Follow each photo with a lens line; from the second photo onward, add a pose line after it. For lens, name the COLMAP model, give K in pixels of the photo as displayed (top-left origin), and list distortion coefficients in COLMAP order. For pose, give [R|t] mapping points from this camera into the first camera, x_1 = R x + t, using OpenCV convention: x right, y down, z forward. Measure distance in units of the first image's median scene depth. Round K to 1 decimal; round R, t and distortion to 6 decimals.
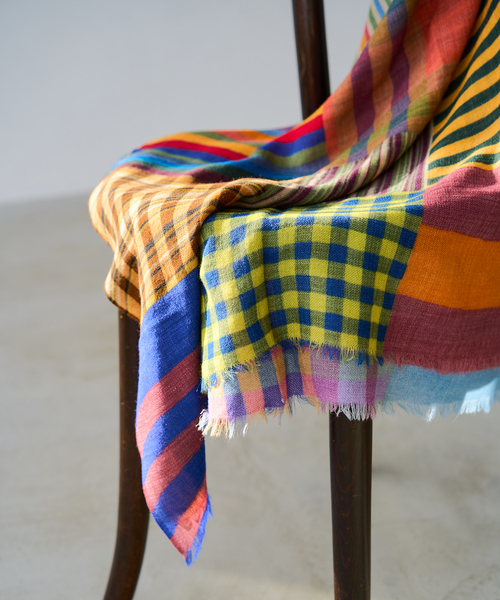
lens RADIAL K [[1250.7, 0, 237.7], [0, 1250.7, 304.5], [0, 0, 1]] dist [0.268687, 0.000000]
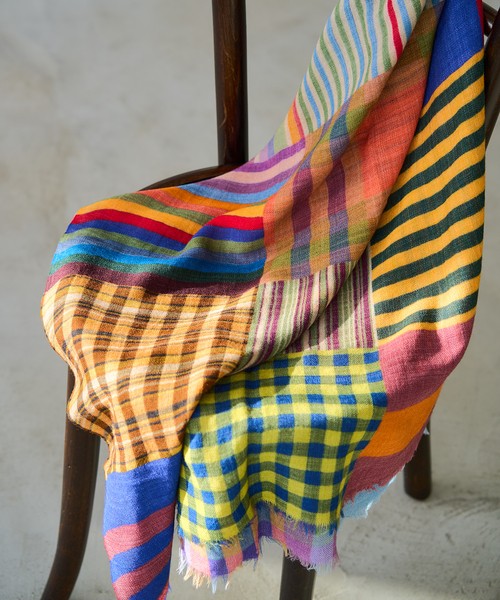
lens RADIAL K [[1250.7, 0, 258.3], [0, 1250.7, 273.9], [0, 0, 1]] dist [0.268687, 0.000000]
pose [[0.977424, -0.055702, 0.203812, -0.182090], [-0.010811, 0.950175, 0.311531, -0.518098], [-0.211010, -0.306701, 0.928121, 0.025142]]
